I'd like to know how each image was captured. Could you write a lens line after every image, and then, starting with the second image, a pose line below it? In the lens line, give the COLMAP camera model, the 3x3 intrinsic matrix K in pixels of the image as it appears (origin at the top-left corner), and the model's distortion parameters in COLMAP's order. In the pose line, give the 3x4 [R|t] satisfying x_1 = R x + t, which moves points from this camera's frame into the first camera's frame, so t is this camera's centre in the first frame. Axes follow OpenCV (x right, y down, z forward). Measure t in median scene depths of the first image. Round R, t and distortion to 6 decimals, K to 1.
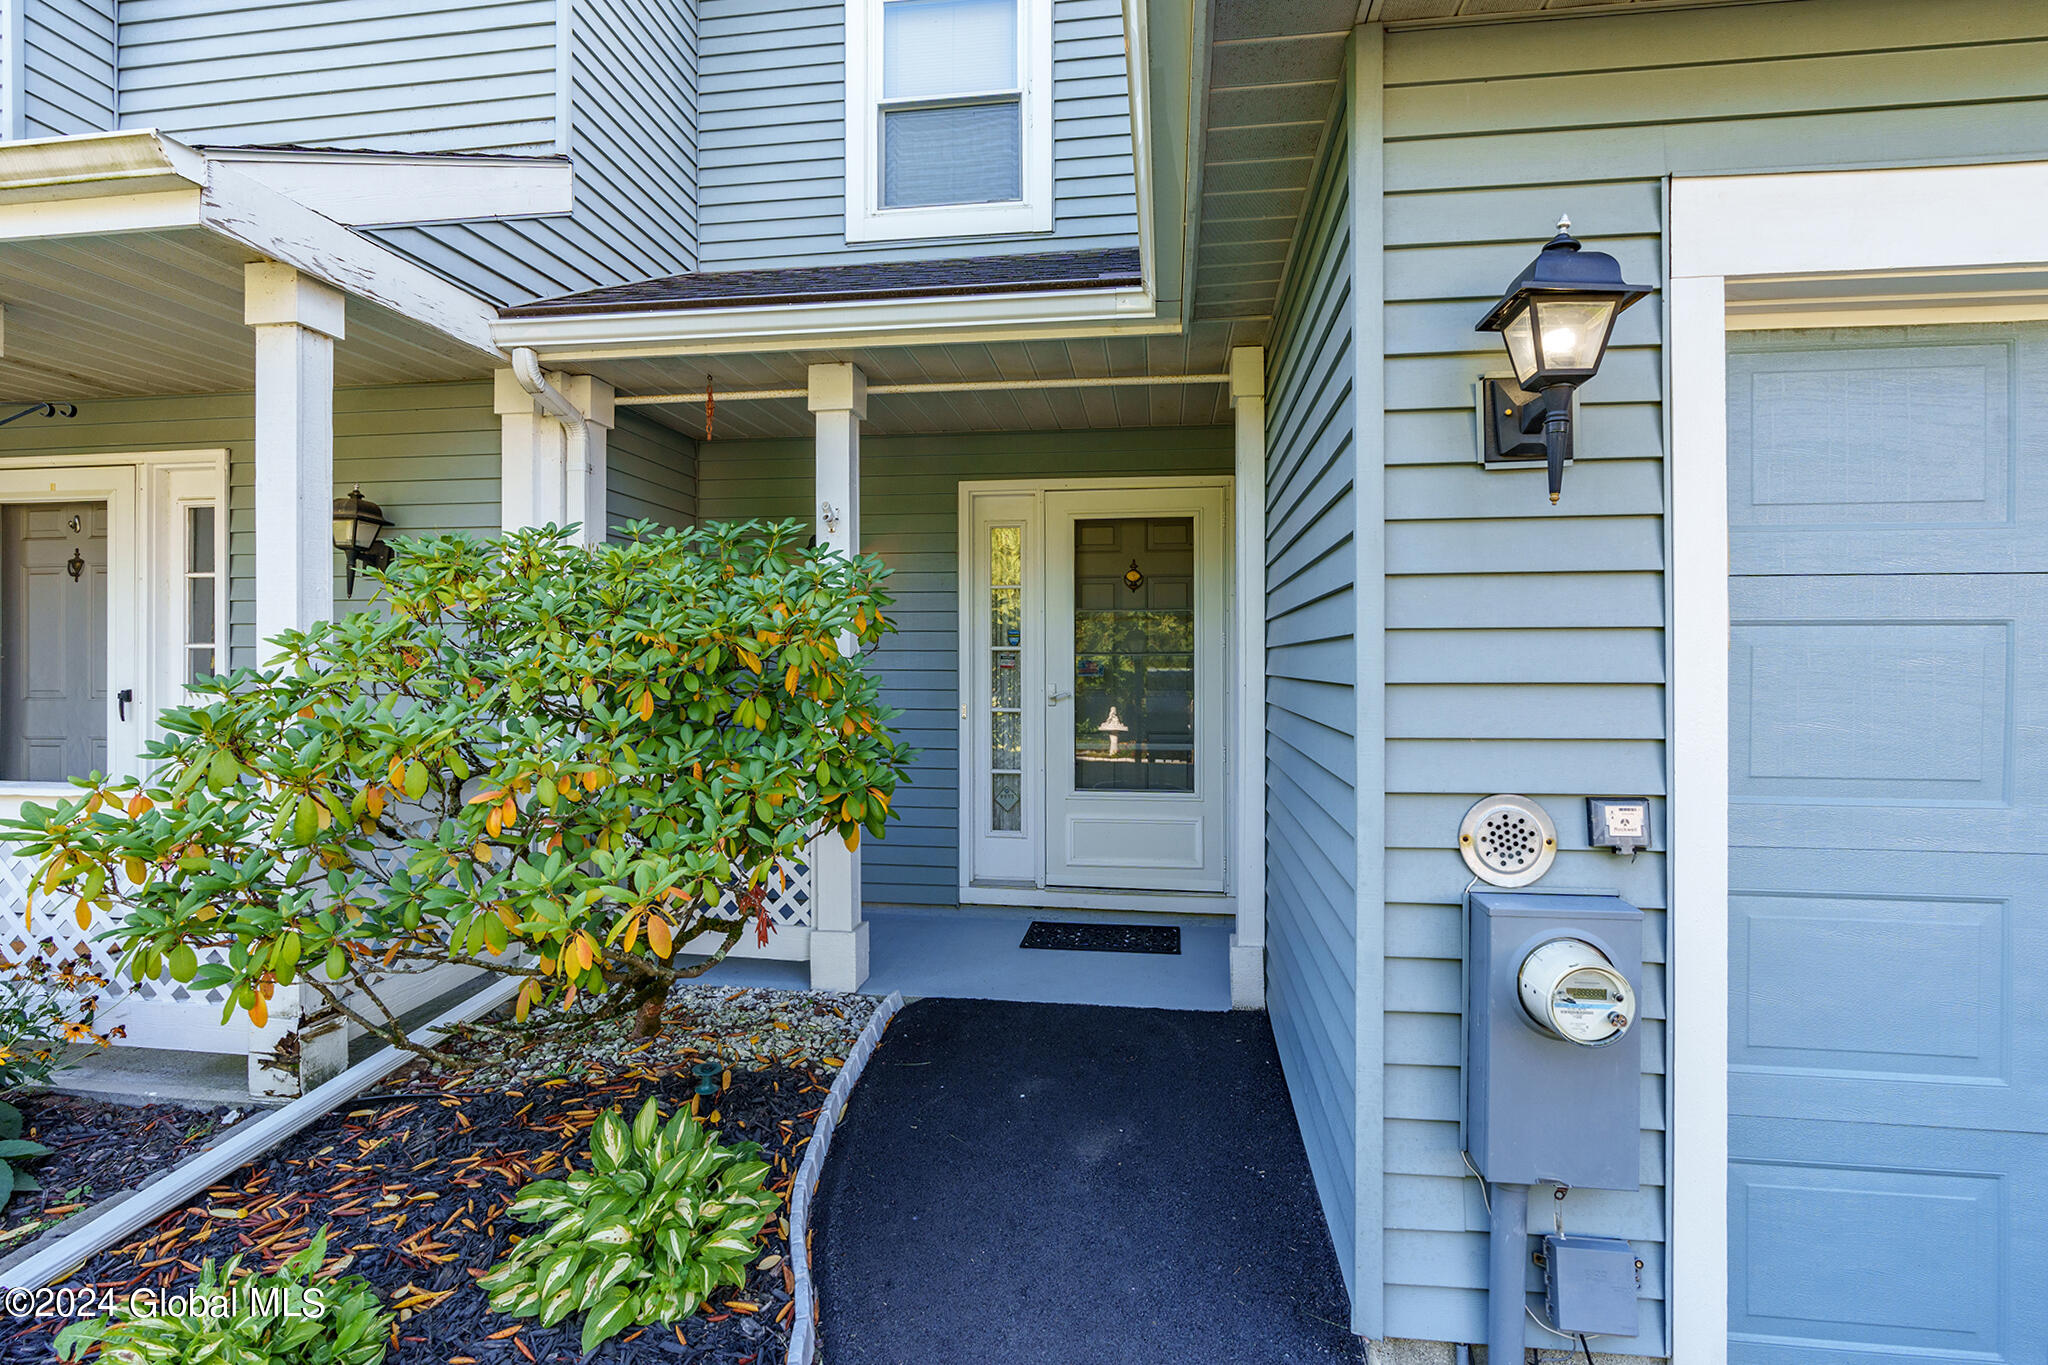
lens RADIAL K [[905.0, 0, 1036.6], [0, 905.0, 693.6], [0, 0, 1]] dist [-0.008759, 0.001331]
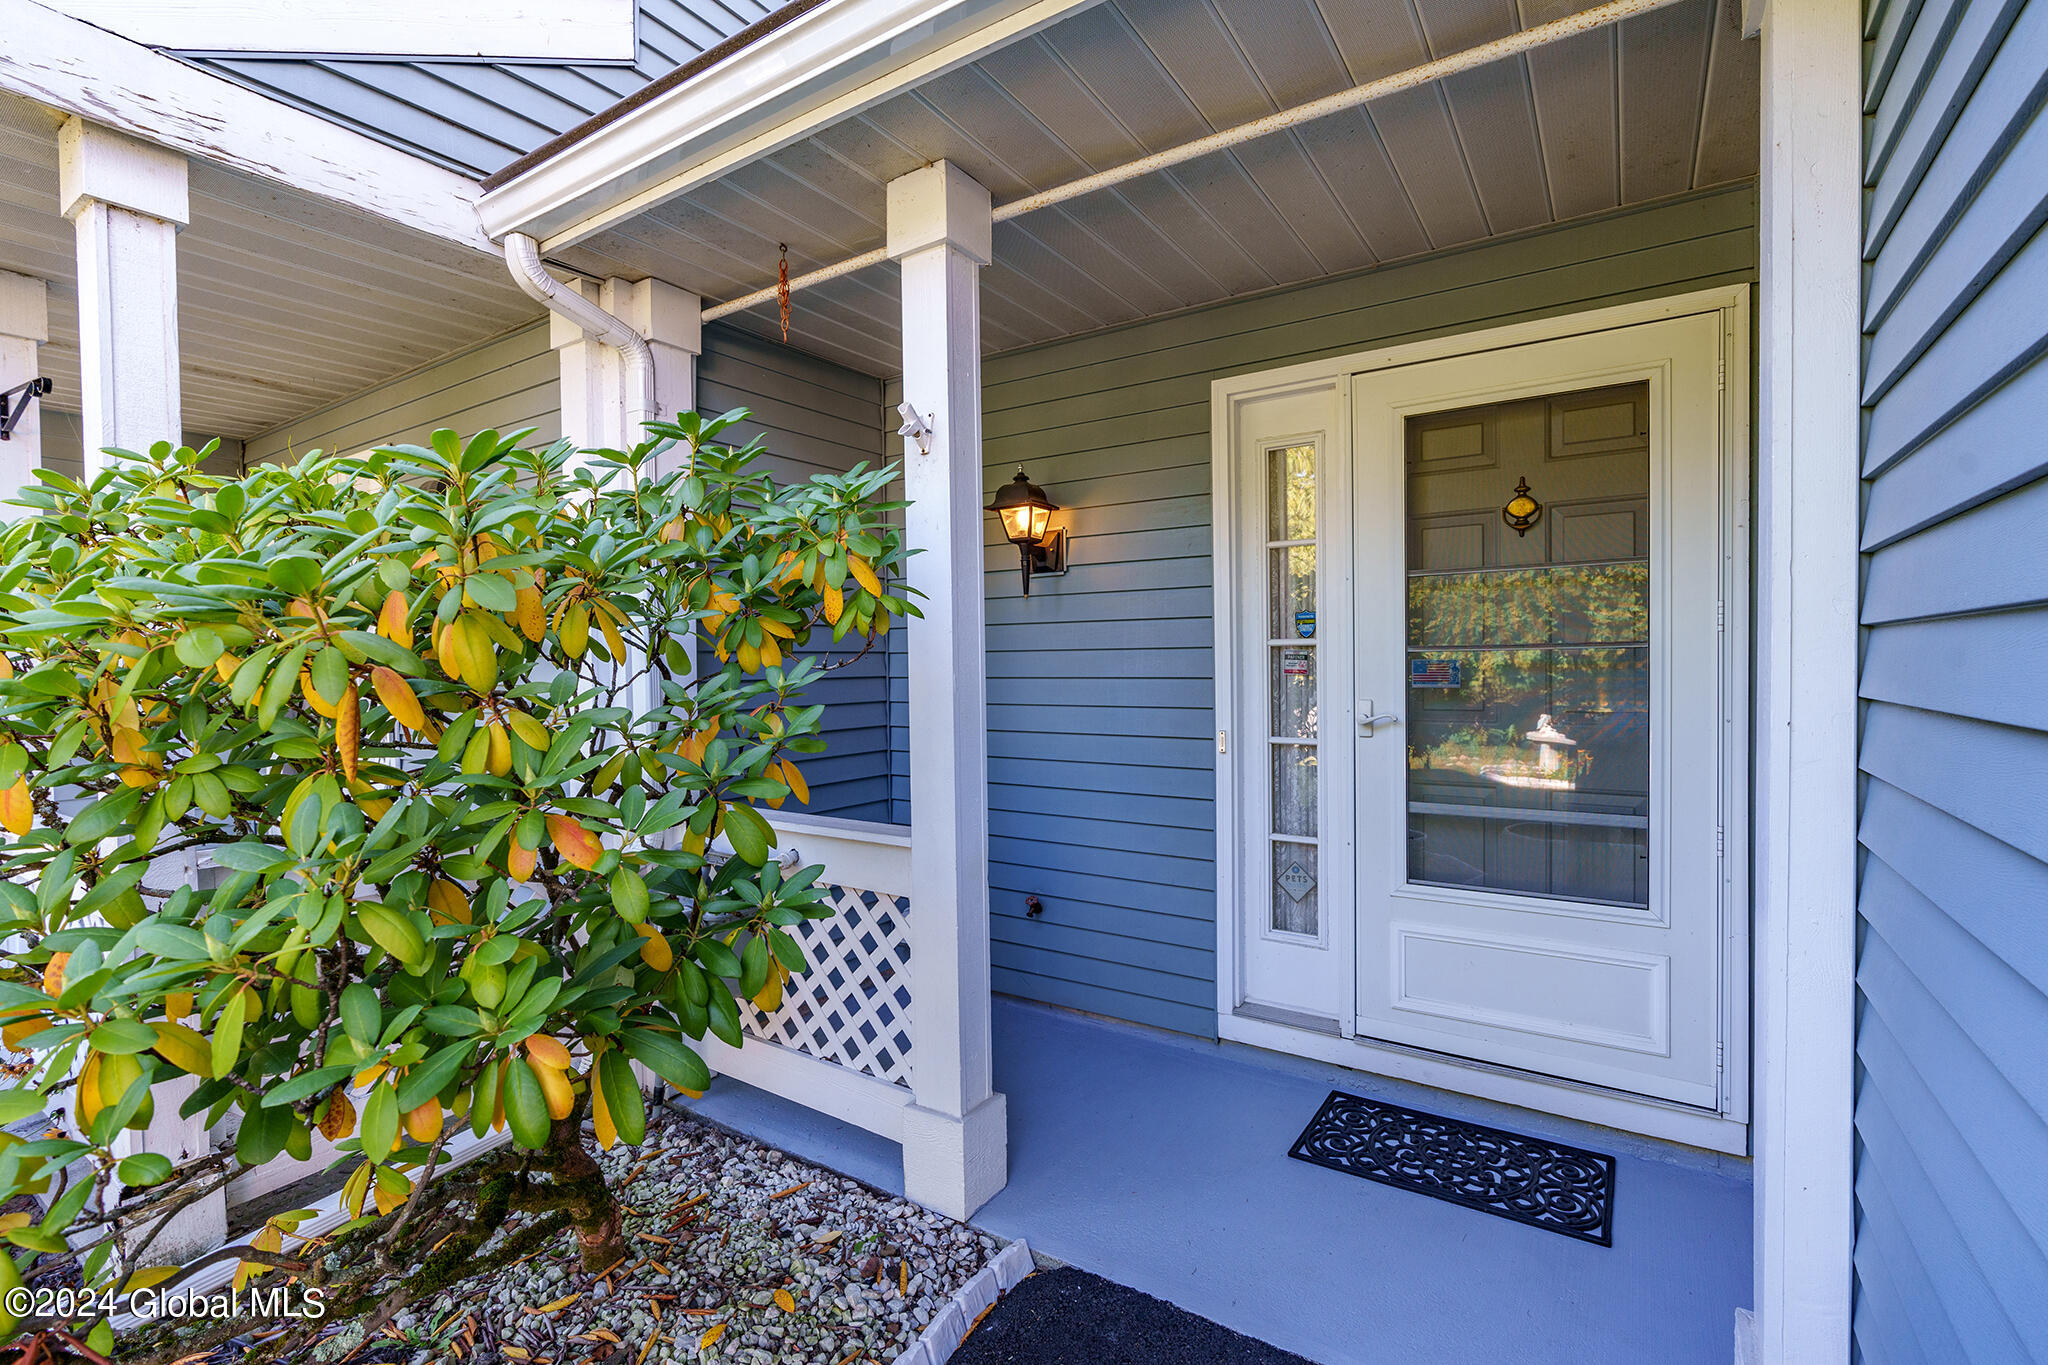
lens RADIAL K [[905.0, 0, 1036.6], [0, 905.0, 693.6], [0, 0, 1]] dist [-0.008759, 0.001331]
pose [[0.904677, 0.001965, -0.426094, 0.093724], [-0.000919, 0.999996, 0.002660, -0.020467], [0.426097, -0.002015, 0.904675, 0.467339]]
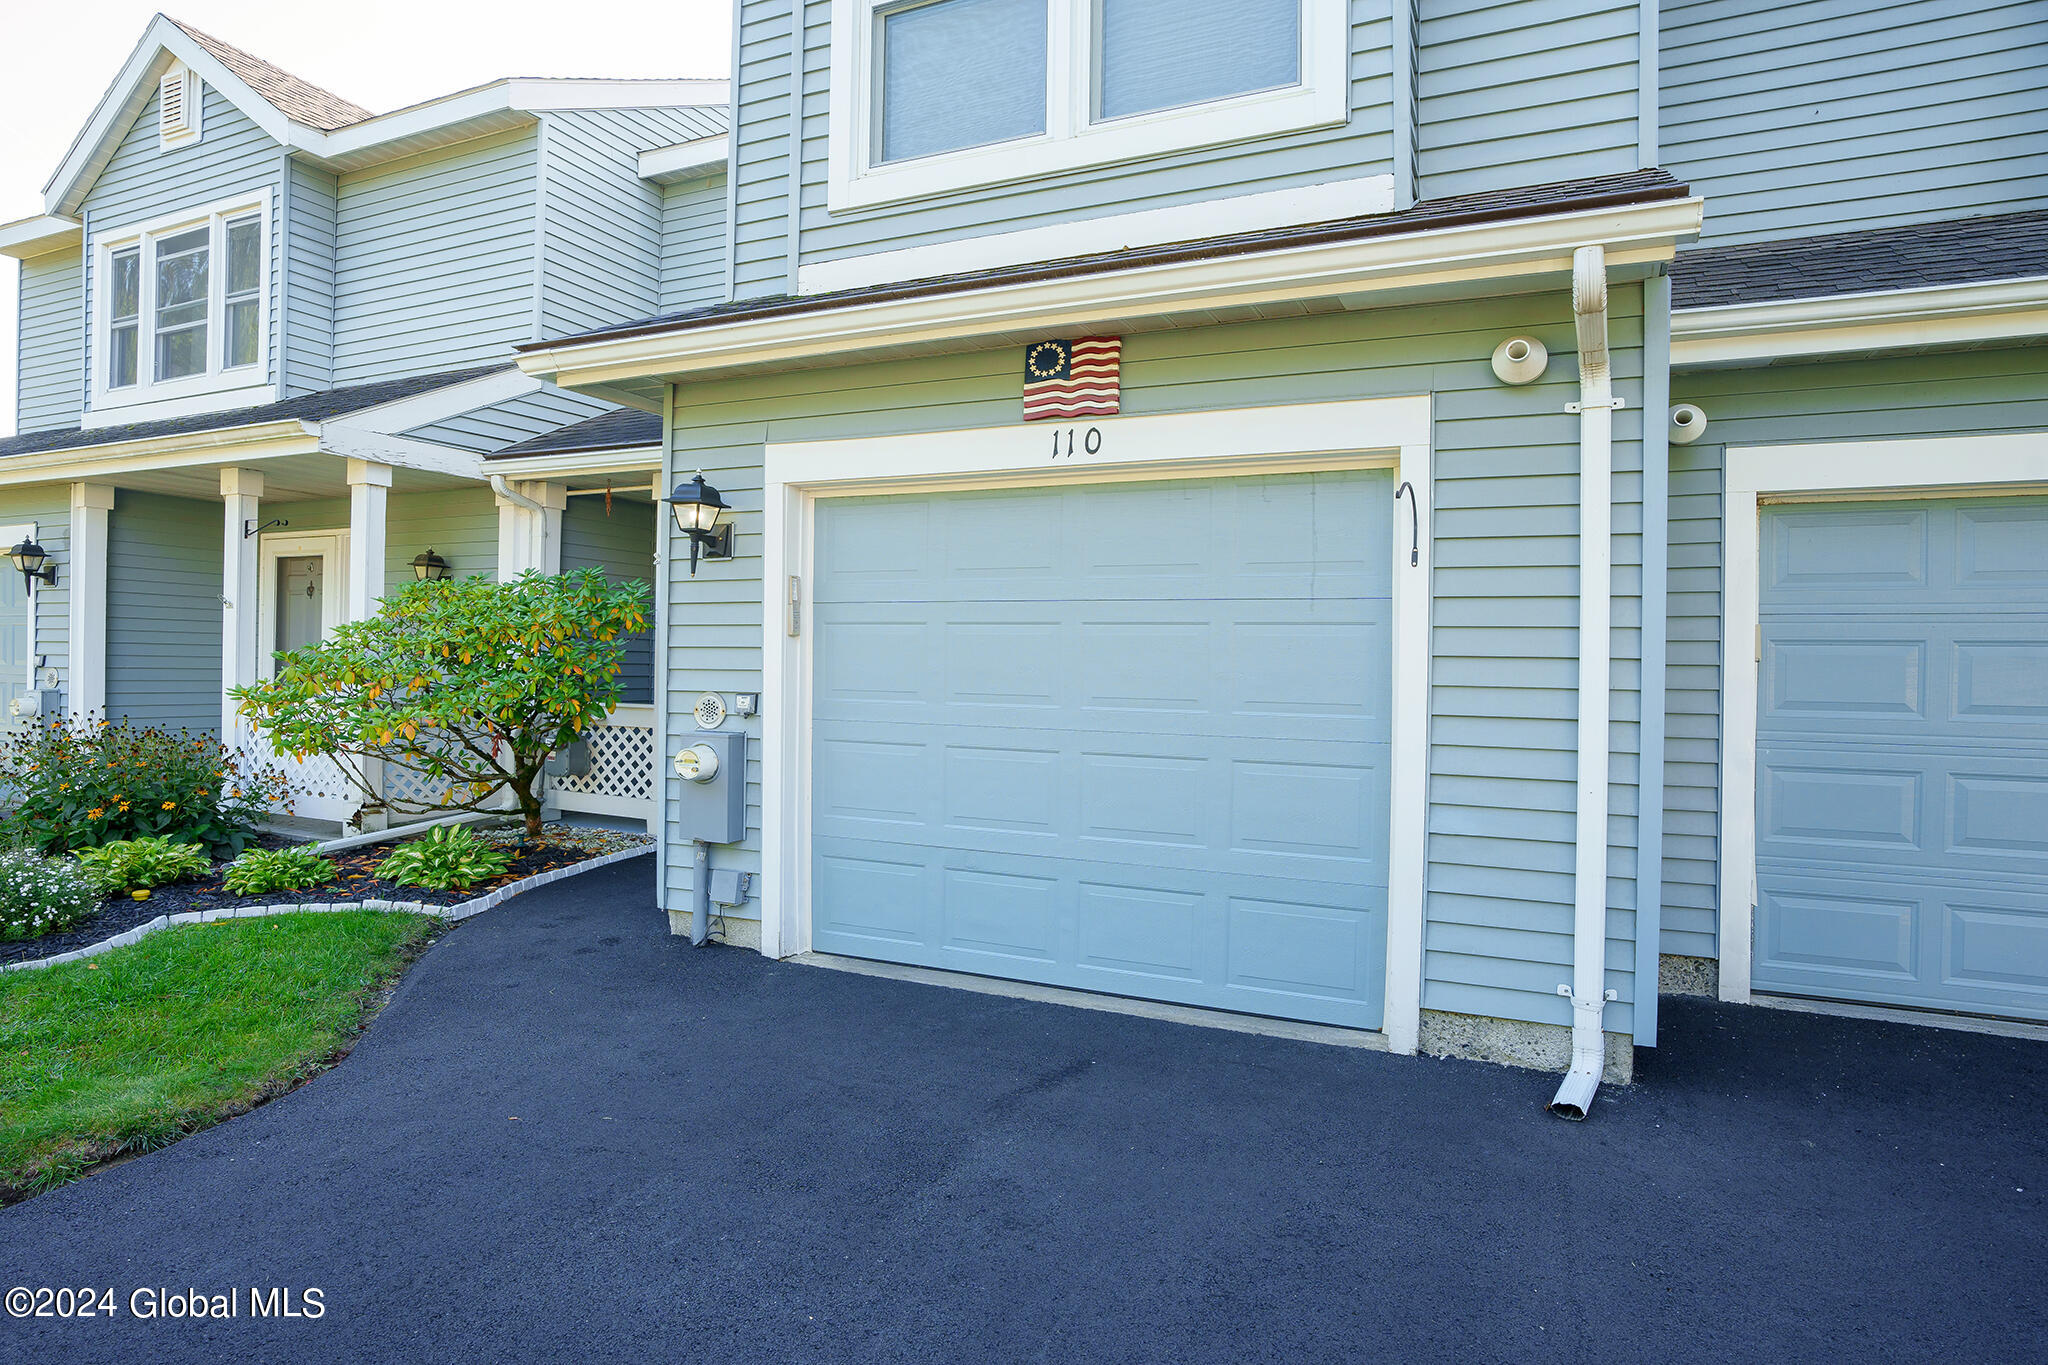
lens RADIAL K [[909.6, 0, 1027.0], [0, 909.6, 694.7], [0, 0, 1]] dist [0.000402, -0.000179]
pose [[0.976583, 0.021983, -0.214017, 0.806933], [-0.022750, 0.999741, -0.001123, 0.043630], [0.213937, 0.005966, 0.976829, -0.533883]]
